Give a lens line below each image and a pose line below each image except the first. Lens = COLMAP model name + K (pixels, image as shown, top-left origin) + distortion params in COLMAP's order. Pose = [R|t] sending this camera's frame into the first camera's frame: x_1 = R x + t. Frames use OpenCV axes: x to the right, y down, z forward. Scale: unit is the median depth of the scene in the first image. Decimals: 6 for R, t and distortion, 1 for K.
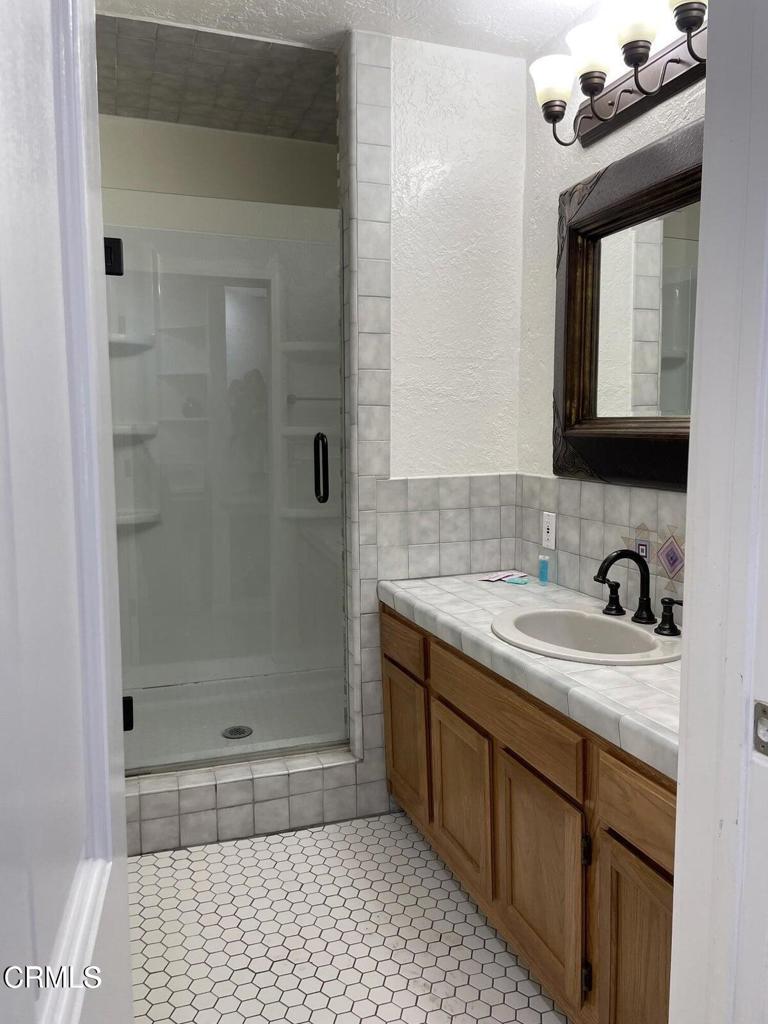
lens RADIAL K [[770.3, 0, 383.4], [0, 770.3, 515.0], [0, 0, 1]] dist [0.022089, -0.016254]
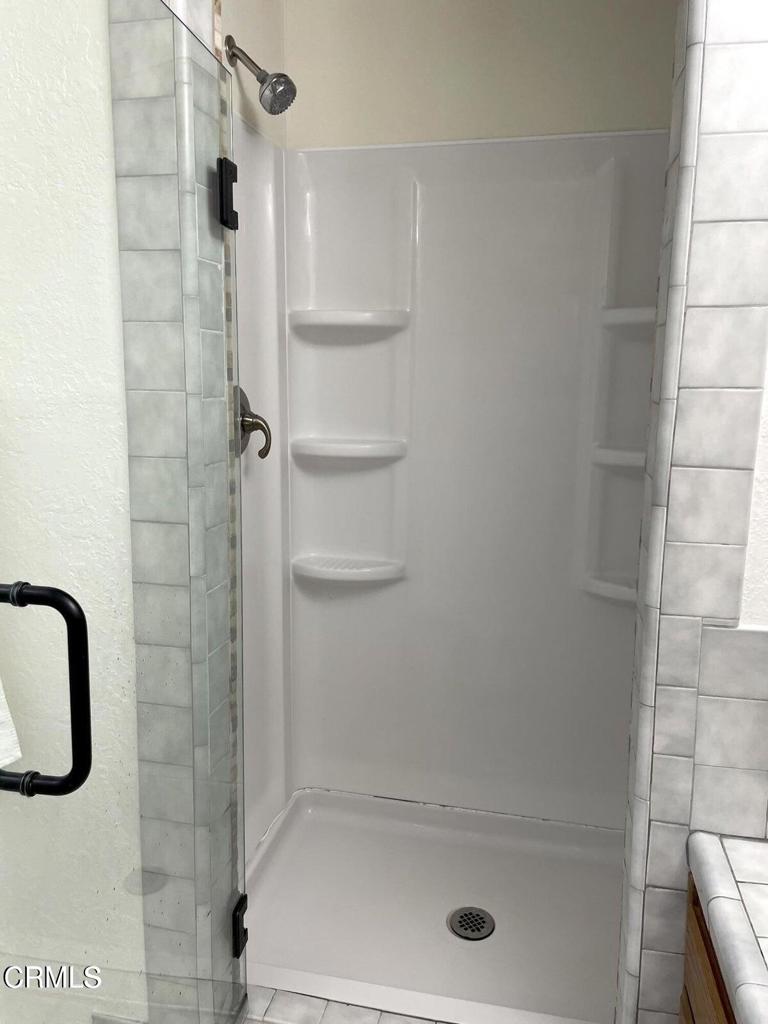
lens RADIAL K [[770.3, 0, 376.4], [0, 770.3, 502.3], [0, 0, 1]] dist [0.022089, -0.016254]
pose [[0.844629, 0.099238, -0.526074, 0.061549], [-0.067821, 0.994586, 0.078729, -0.142375], [0.531039, -0.030818, 0.846787, 0.505461]]
